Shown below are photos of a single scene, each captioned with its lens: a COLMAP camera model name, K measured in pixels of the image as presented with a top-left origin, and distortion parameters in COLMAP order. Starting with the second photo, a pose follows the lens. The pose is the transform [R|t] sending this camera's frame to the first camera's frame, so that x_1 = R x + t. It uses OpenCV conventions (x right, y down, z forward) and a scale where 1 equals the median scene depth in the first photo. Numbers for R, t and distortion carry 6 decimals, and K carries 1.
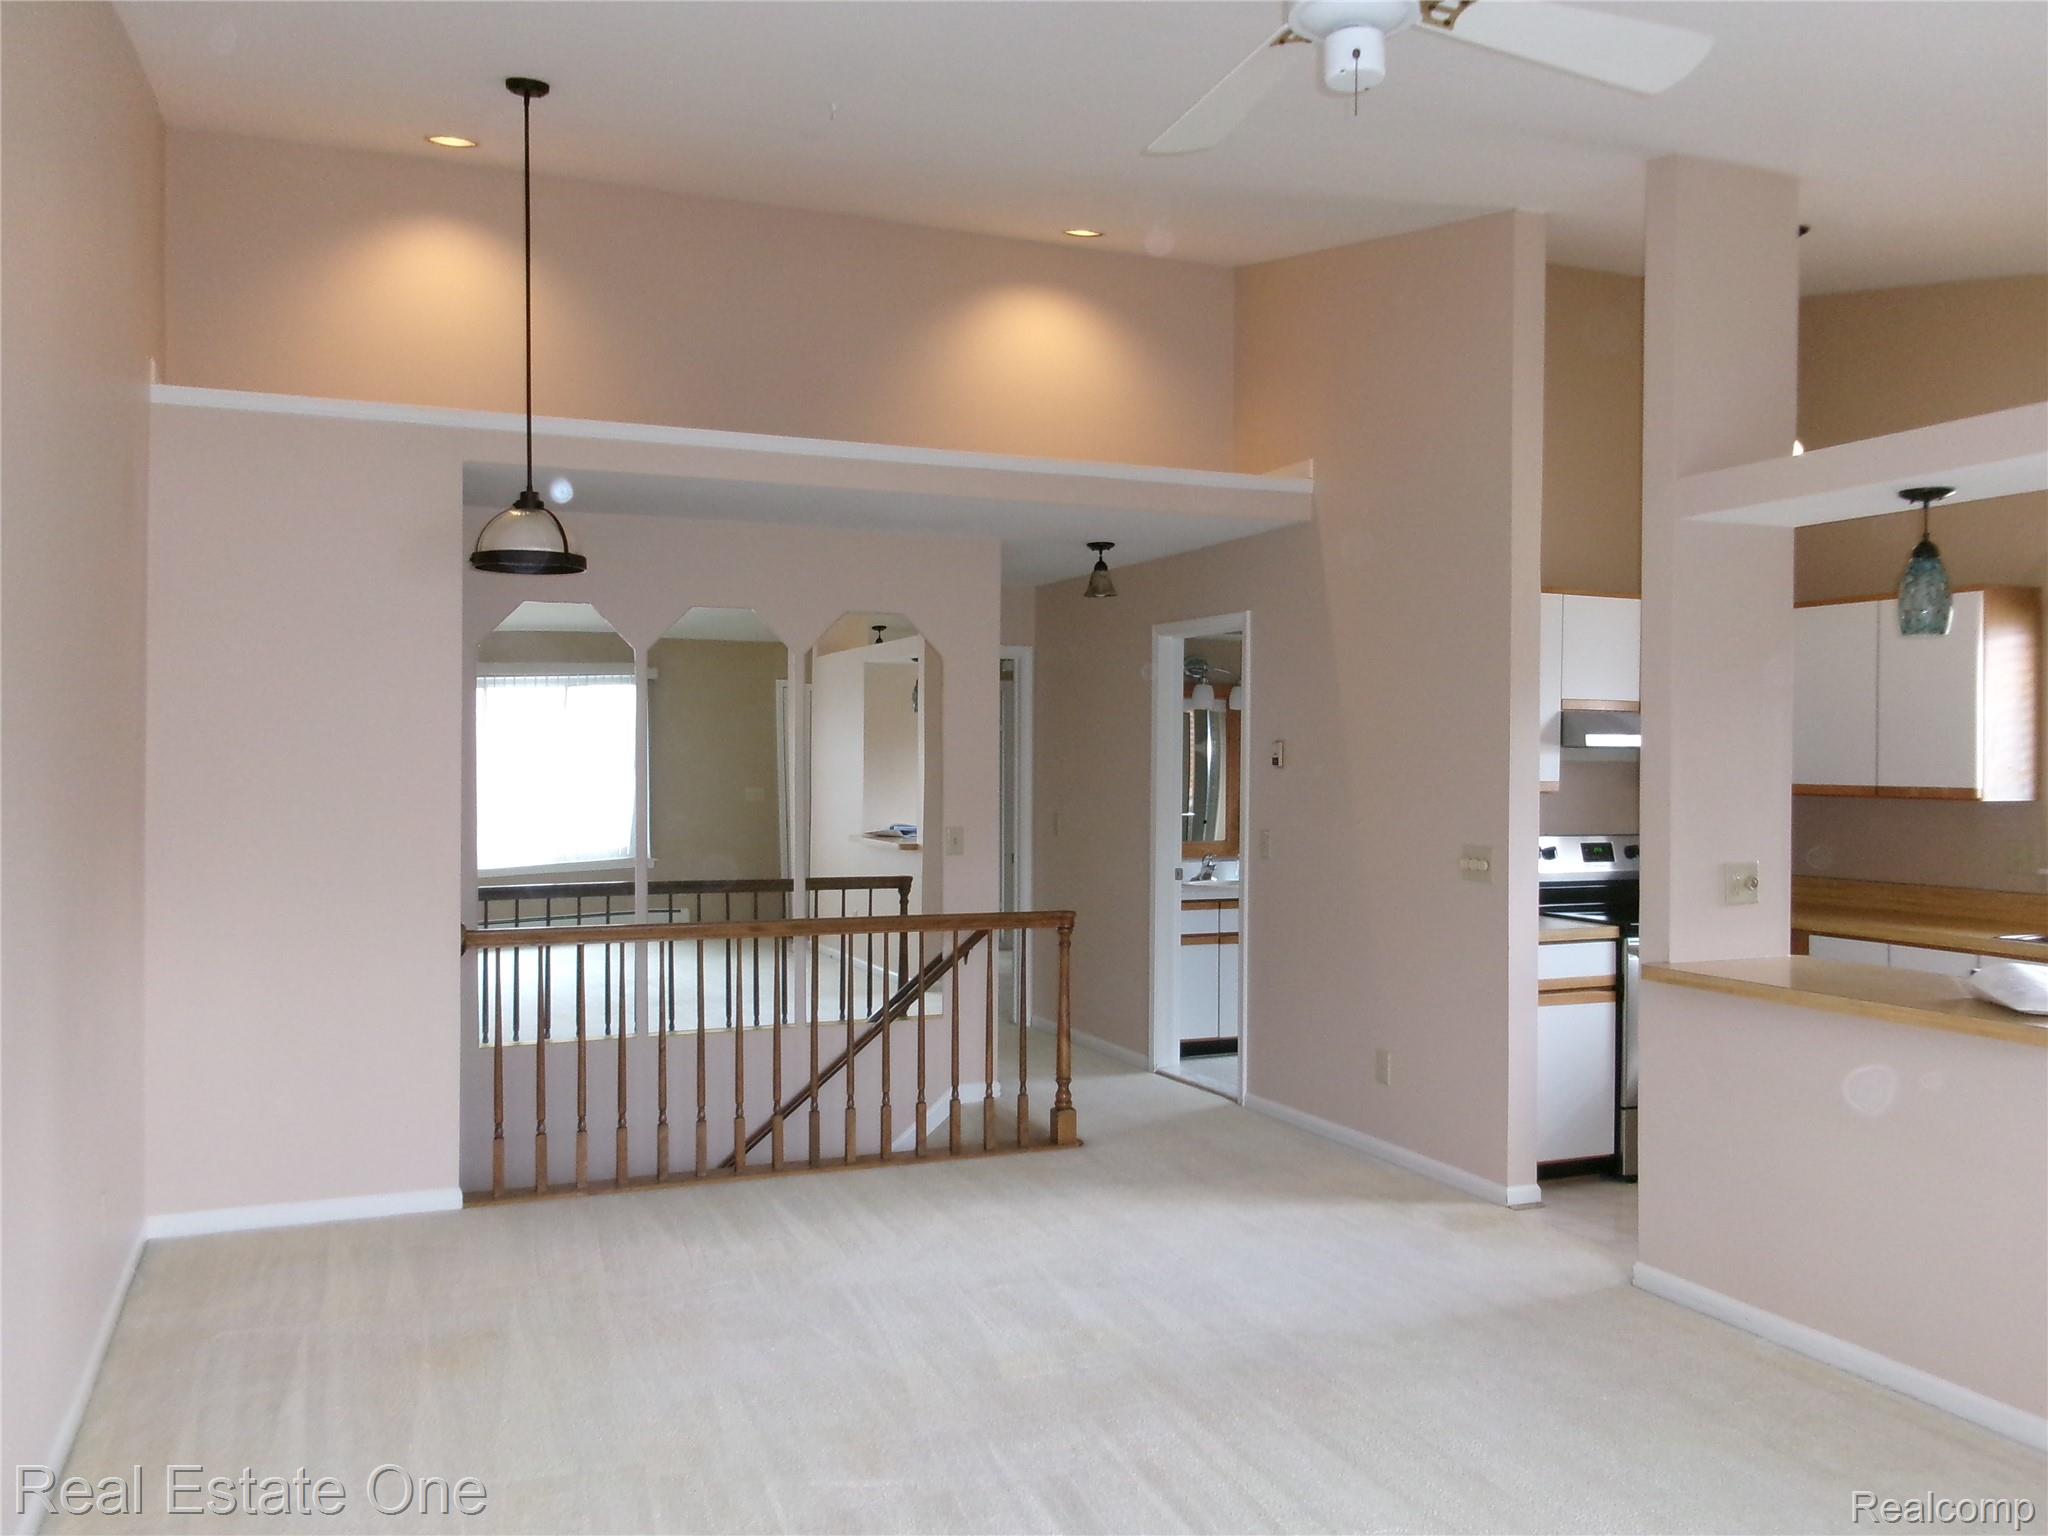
lens RADIAL K [[1704.8, 0, 1015.4], [0, 1704.8, 760.0], [0, 0, 1]] dist [-0.002534, -0.014341]
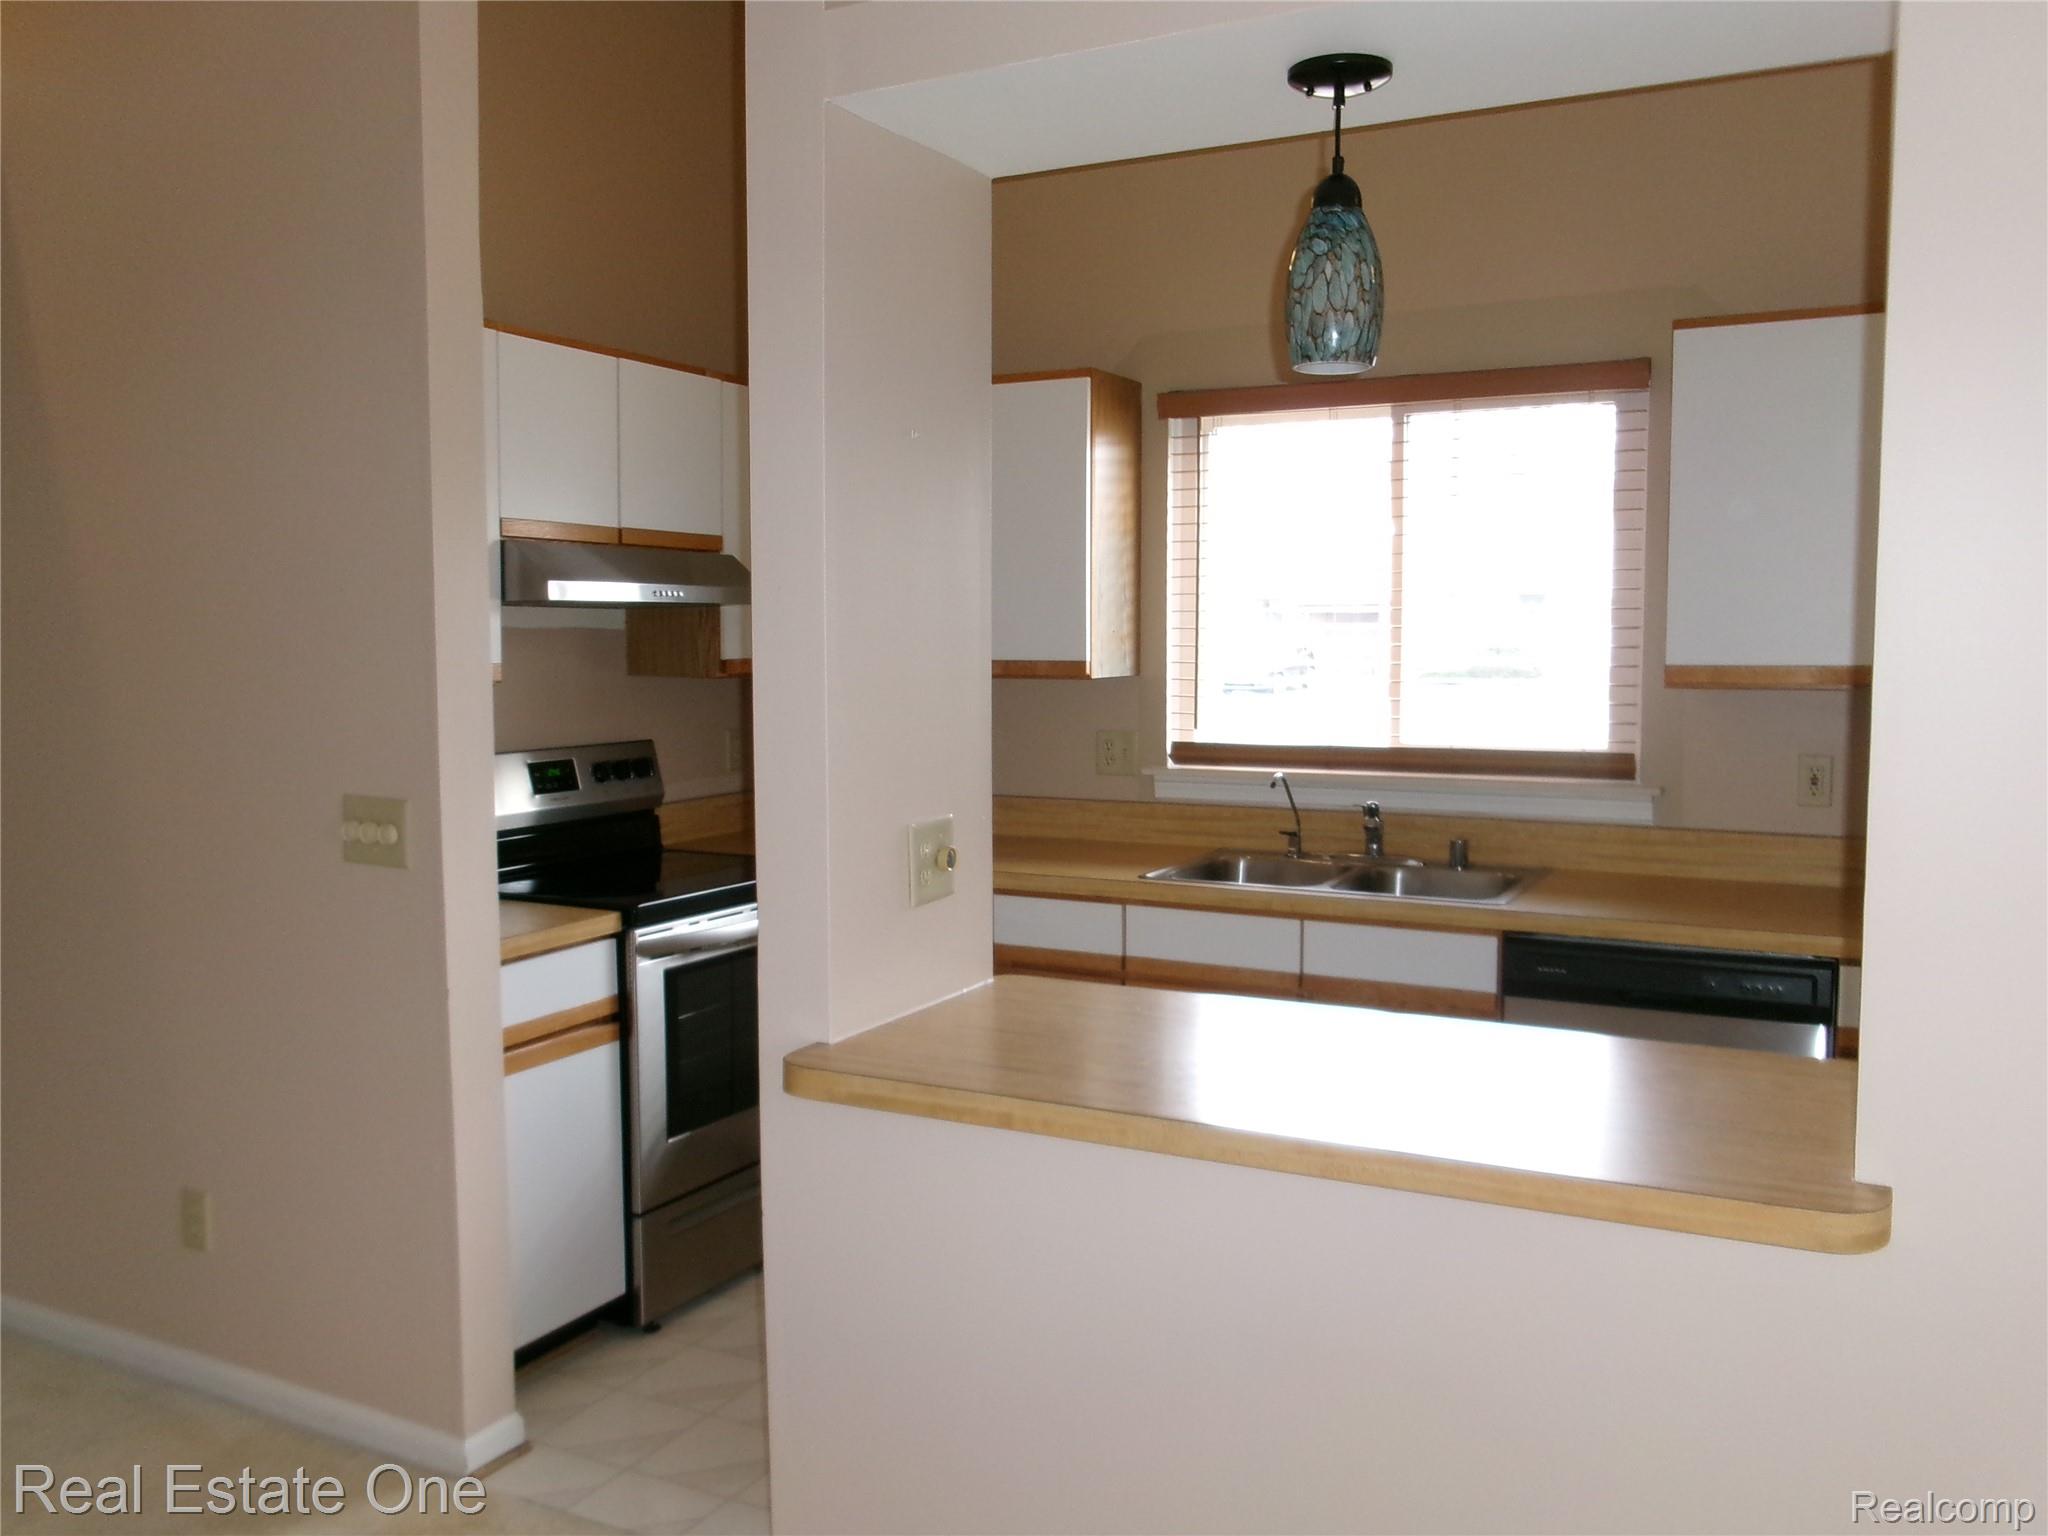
lens RADIAL K [[1704.8, 0, 1013.2], [0, 1704.8, 765.6], [0, 0, 1]] dist [-0.002534, -0.014341]
pose [[0.782351, -0.060970, 0.619847, 0.101952], [0.010401, 0.996337, 0.084875, -0.000230], [-0.622751, -0.059955, 0.780119, 0.467822]]
